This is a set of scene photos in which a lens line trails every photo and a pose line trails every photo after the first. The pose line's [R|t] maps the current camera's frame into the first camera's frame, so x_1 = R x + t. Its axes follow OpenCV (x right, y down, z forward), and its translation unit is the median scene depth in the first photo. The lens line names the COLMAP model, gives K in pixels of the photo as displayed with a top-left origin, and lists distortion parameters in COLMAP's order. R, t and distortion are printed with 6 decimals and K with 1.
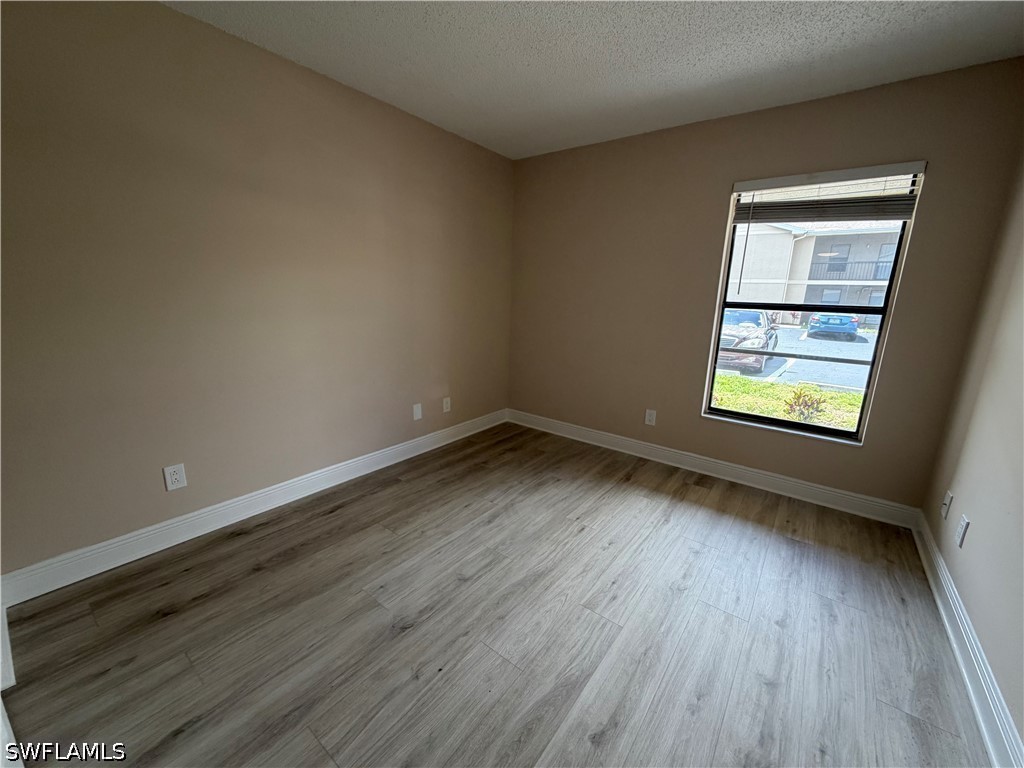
lens RADIAL K [[407.5, 0, 510.1], [0, 407.5, 385.3], [0, 0, 1]] dist [0.000025, 0.000002]
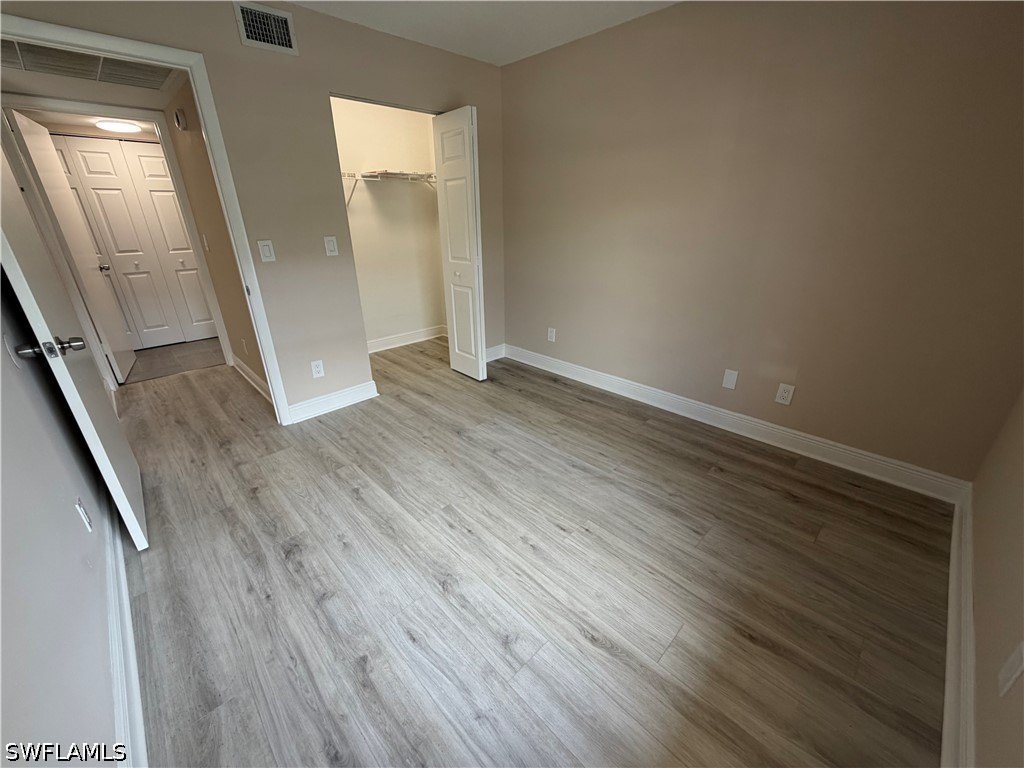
lens RADIAL K [[407.5, 0, 510.1], [0, 407.5, 385.3], [0, 0, 1]] dist [0.000025, 0.000002]
pose [[-0.144461, 0.358065, -0.922454, 0.839629], [-0.217166, 0.898031, 0.382594, -0.199214], [0.965386, 0.255596, -0.051971, 0.852340]]
